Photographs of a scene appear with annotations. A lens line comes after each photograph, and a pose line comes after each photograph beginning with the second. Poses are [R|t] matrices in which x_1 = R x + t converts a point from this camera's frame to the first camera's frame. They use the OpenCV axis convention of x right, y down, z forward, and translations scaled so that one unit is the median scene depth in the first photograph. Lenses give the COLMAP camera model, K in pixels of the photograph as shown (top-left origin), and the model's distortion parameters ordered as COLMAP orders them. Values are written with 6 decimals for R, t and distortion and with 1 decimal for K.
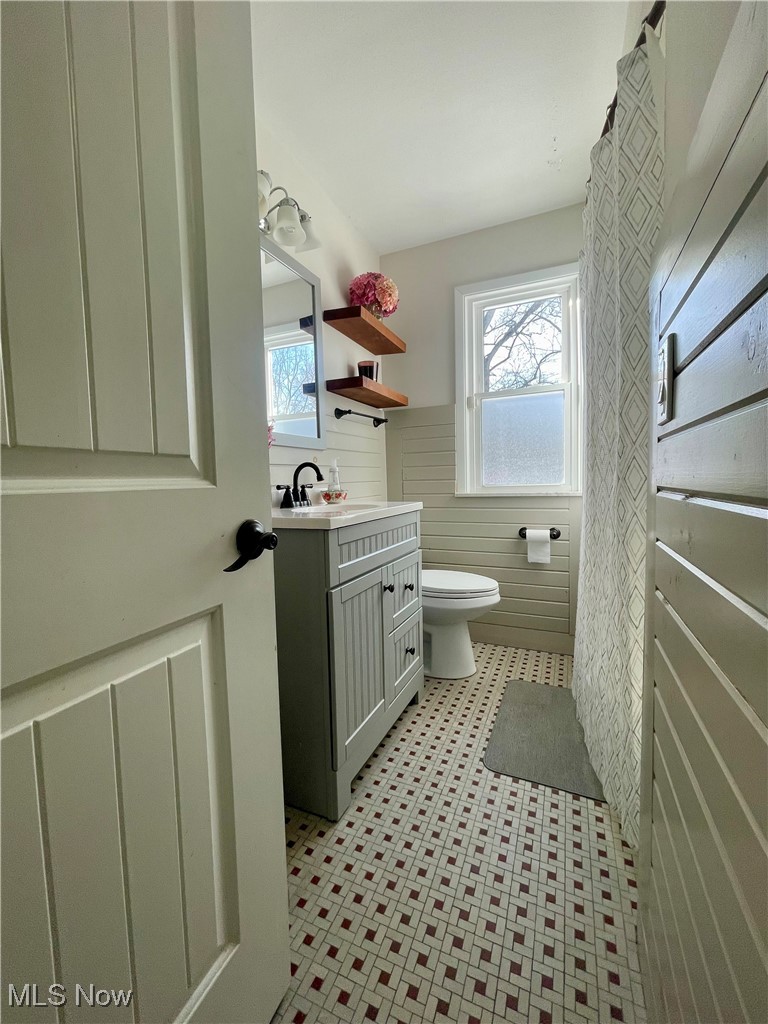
lens RADIAL K [[412.5, 0, 383.2], [0, 412.5, 510.9], [0, 0, 1]] dist [-0.001744, -0.000301]
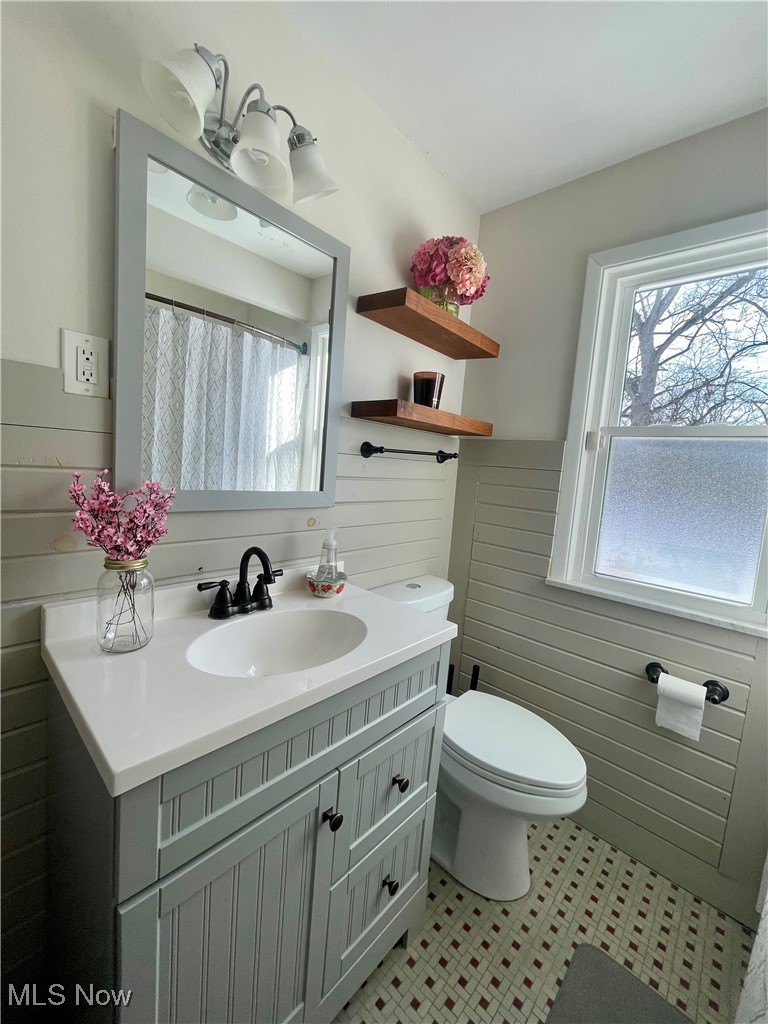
lens RADIAL K [[412.5, 0, 385.1], [0, 412.5, 506.7], [0, 0, 1]] dist [-0.001744, -0.000301]
pose [[0.947384, 0.133448, -0.290955, 0.118087], [-0.127133, 0.991055, 0.040593, -0.161509], [0.293769, -0.001467, 0.955875, 0.333533]]
